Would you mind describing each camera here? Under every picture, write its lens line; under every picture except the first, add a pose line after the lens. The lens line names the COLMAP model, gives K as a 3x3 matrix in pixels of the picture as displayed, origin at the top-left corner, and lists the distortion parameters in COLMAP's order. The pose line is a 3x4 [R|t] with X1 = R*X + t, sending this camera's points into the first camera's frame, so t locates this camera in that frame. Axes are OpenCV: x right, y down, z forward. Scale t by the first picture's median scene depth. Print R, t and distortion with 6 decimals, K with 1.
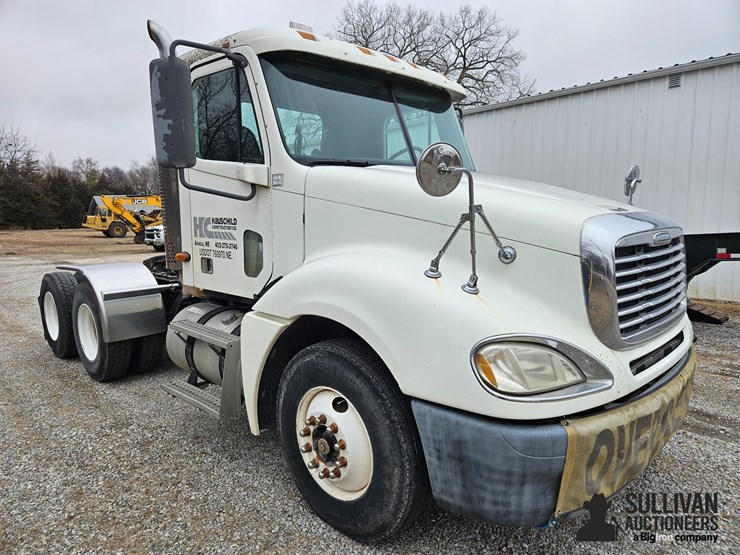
lens RADIAL K [[503.3, 0, 370.0], [0, 503.3, 277.5], [0, 0, 1]] dist [0.081283, -0.061504]
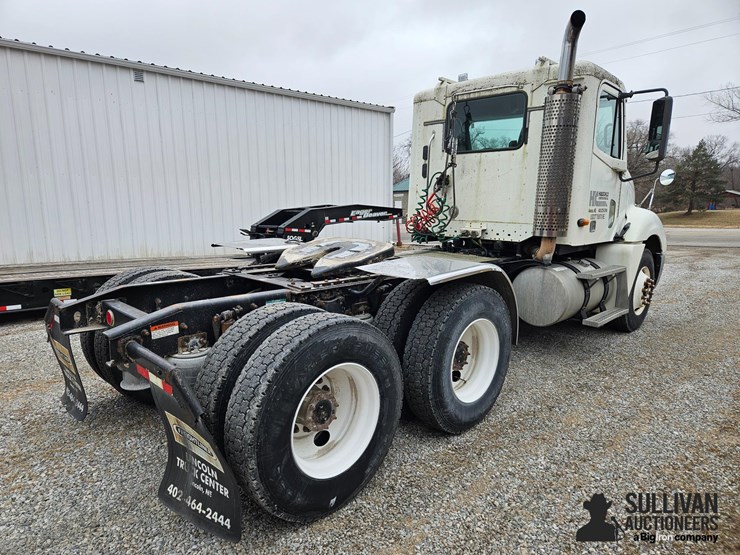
lens RADIAL K [[503.3, 0, 370.0], [0, 503.3, 277.5], [0, 0, 1]] dist [0.081283, -0.061504]
pose [[-0.023905, -0.149462, 0.988479, -1.727848], [0.121521, 0.980995, 0.151269, -0.173399], [-0.992301, 0.123737, -0.005288, 1.646316]]
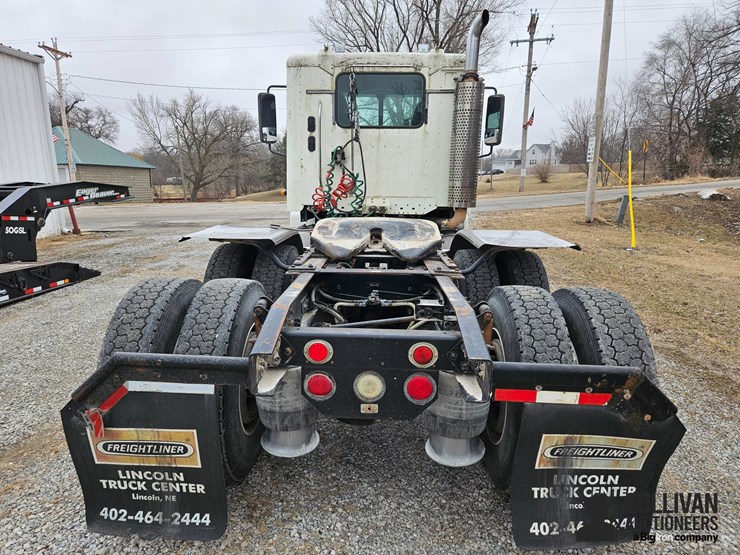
lens RADIAL K [[492.1, 0, 360.9], [0, 492.1, 294.0], [0, 0, 1]] dist [0.025544, -0.000555]
pose [[-0.702253, -0.160601, 0.693576, -1.254326], [0.090381, 0.946229, 0.310616, -0.268128], [-0.706167, 0.280817, -0.649977, 2.450176]]
